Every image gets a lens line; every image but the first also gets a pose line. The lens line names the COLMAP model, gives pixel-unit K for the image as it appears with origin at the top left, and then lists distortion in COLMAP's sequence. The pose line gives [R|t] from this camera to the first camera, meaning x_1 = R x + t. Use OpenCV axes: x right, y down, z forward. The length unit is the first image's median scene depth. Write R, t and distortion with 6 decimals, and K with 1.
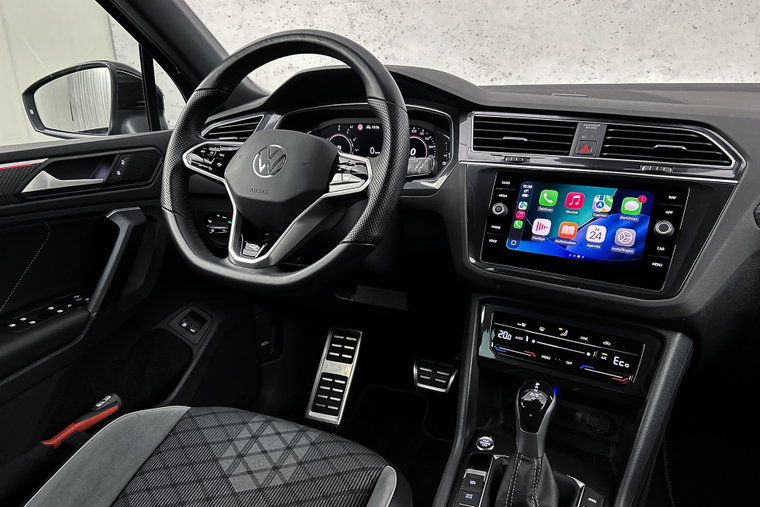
lens RADIAL K [[568.6, 0, 380.0], [0, 568.6, 253.5], [0, 0, 1]] dist [0.073158, -0.100062]
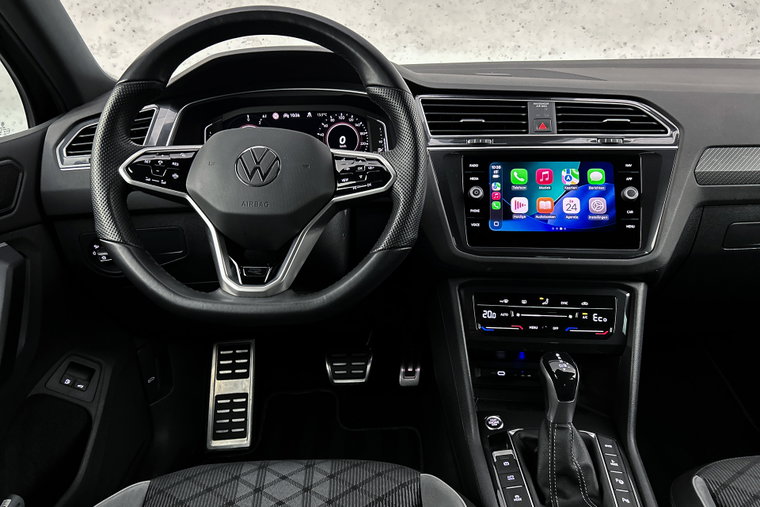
lens RADIAL K [[568.6, 0, 380.0], [0, 568.6, 253.5], [0, 0, 1]] dist [0.073158, -0.100062]
pose [[0.899817, -0.155865, 0.407475, -0.372576], [0.139063, 0.987754, 0.070740, -0.067051], [-0.413511, -0.006988, 0.910472, 0.160304]]
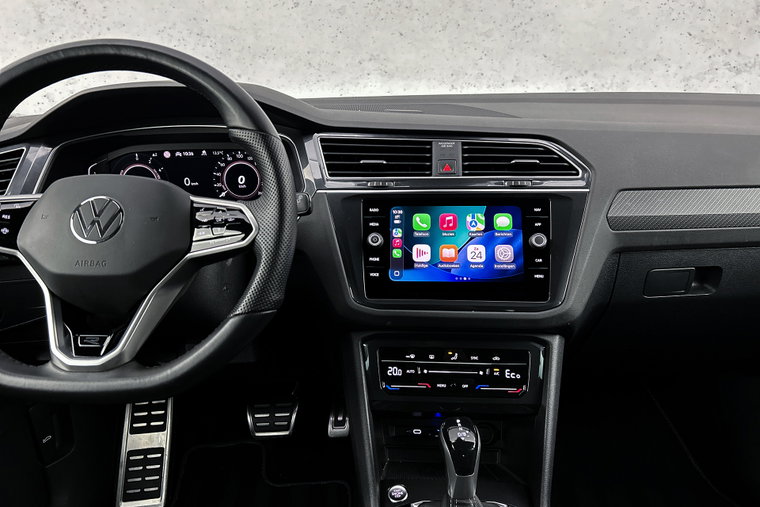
lens RADIAL K [[568.6, 0, 380.0], [0, 568.6, 253.5], [0, 0, 1]] dist [0.073158, -0.100062]
pose [[0.884897, -0.146591, 0.442118, -0.194909], [0.145412, 0.988688, 0.036773, -0.089090], [-0.442507, 0.031749, 0.896203, 0.177827]]
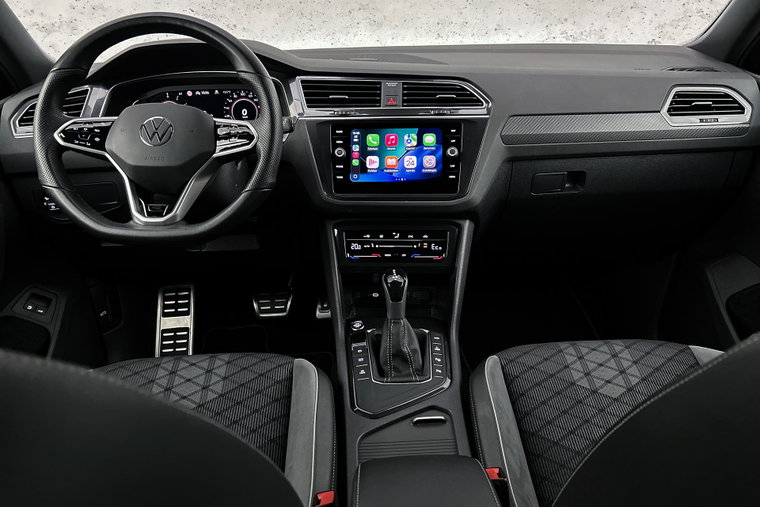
lens RADIAL K [[565.5, 0, 380.0], [0, 565.5, 253.5], [0, 0, 1]] dist [0.086714, -0.123817]
pose [[0.882957, -0.188771, 0.429829, -0.320794], [0.151606, 0.981192, 0.119486, 0.009163], [-0.444300, -0.040336, 0.894969, -0.226924]]
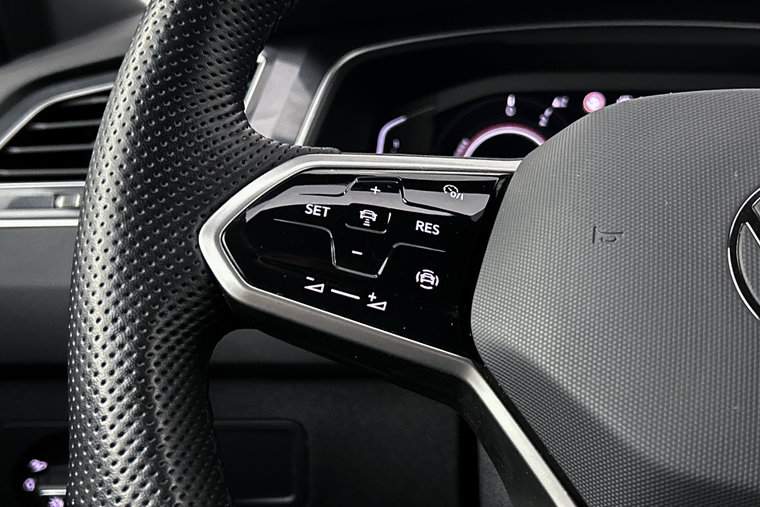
lens RADIAL K [[1033.8, 0, 380.0], [0, 1033.8, 253.5], [0, 0, 1]] dist [0.000741, -0.007118]
pose [[0.949189, -0.036688, 0.312561, -0.404800], [0.066719, 0.994065, -0.085932, -0.138318], [-0.307553, 0.102419, 0.946003, 0.703261]]
